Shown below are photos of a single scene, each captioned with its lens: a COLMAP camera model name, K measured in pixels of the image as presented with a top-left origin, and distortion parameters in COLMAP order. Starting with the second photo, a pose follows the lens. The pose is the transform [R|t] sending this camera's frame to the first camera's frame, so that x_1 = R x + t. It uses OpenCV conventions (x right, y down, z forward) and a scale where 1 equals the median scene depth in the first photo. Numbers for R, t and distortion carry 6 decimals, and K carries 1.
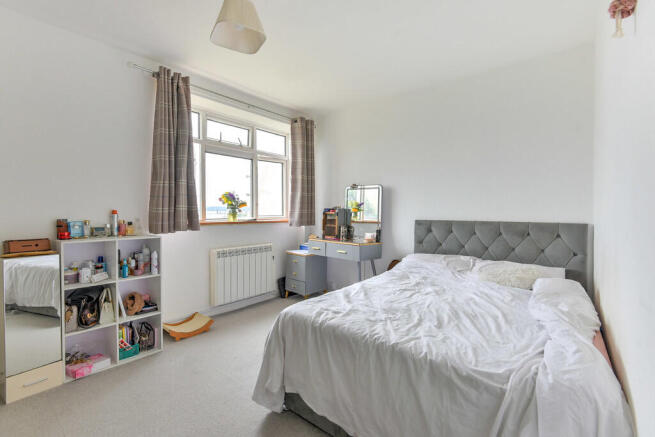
lens RADIAL K [[303.7, 0, 322.2], [0, 303.7, 214.0], [0, 0, 1]] dist [-0.001814, -0.000885]
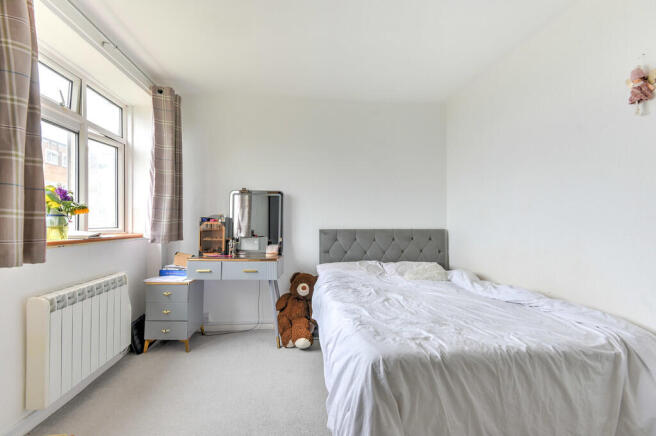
lens RADIAL K [[299.9, 0, 328.0], [0, 299.9, 218.0], [0, 0, 1]] dist [-0.000203, -0.000958]
pose [[0.692549, 0.004845, 0.721354, -0.382581], [0.008090, 0.999862, -0.014482, -0.003776], [-0.721325, 0.015866, 0.692415, 0.304649]]
